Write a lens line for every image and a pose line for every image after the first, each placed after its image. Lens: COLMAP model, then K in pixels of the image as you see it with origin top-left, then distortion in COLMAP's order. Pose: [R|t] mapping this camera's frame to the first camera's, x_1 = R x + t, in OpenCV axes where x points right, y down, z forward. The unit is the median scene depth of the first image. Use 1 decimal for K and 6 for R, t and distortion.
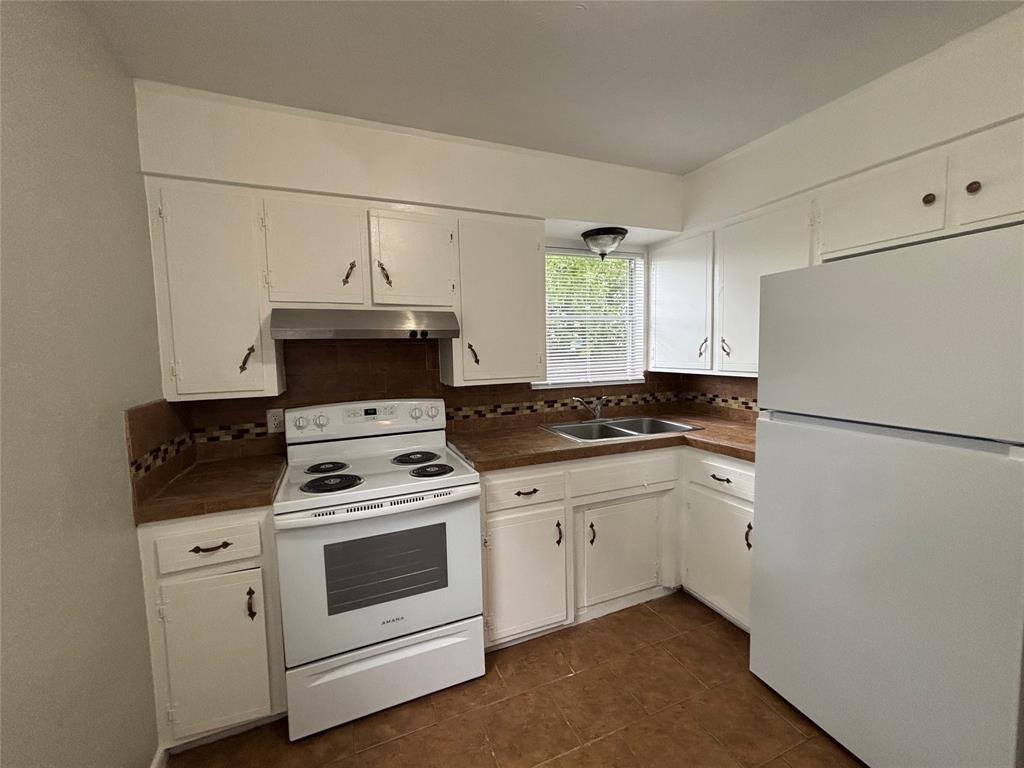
lens RADIAL K [[413.6, 0, 508.3], [0, 413.6, 382.1], [0, 0, 1]] dist [0.000758, 0.000074]
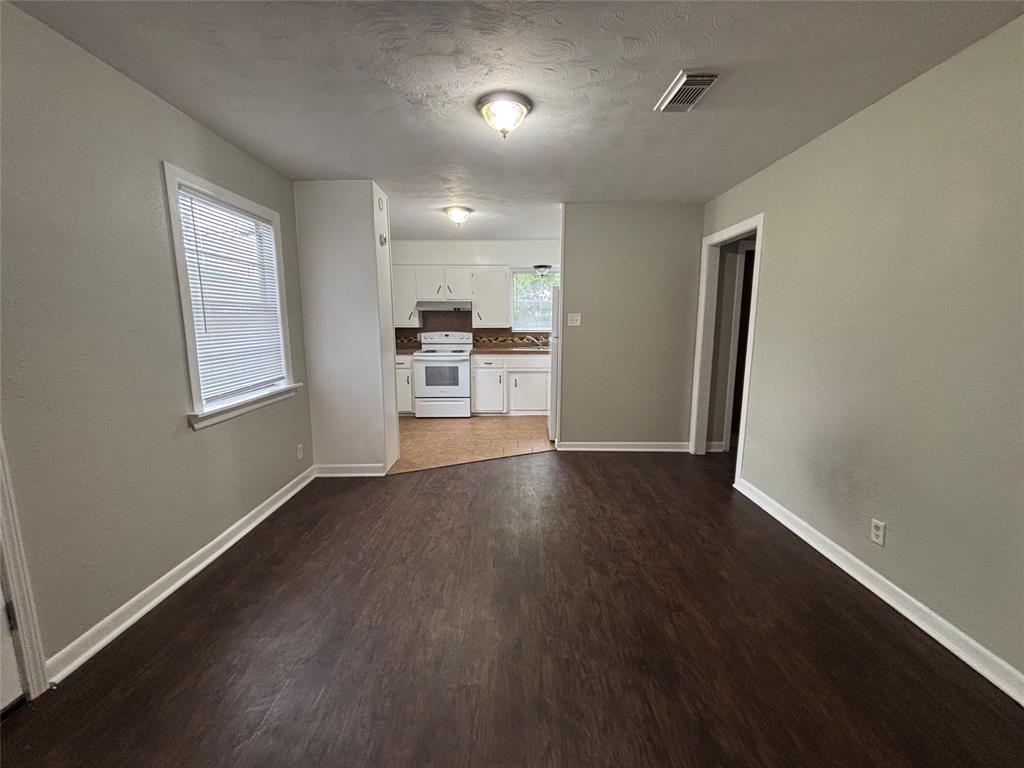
lens RADIAL K [[413.6, 0, 512.7], [0, 413.6, 383.1], [0, 0, 1]] dist [0.000758, 0.000074]
pose [[0.924236, 0.078300, -0.373708, 1.277355], [-0.051215, 0.995325, 0.081880, 0.150776], [0.378372, -0.056537, 0.923926, -1.628037]]
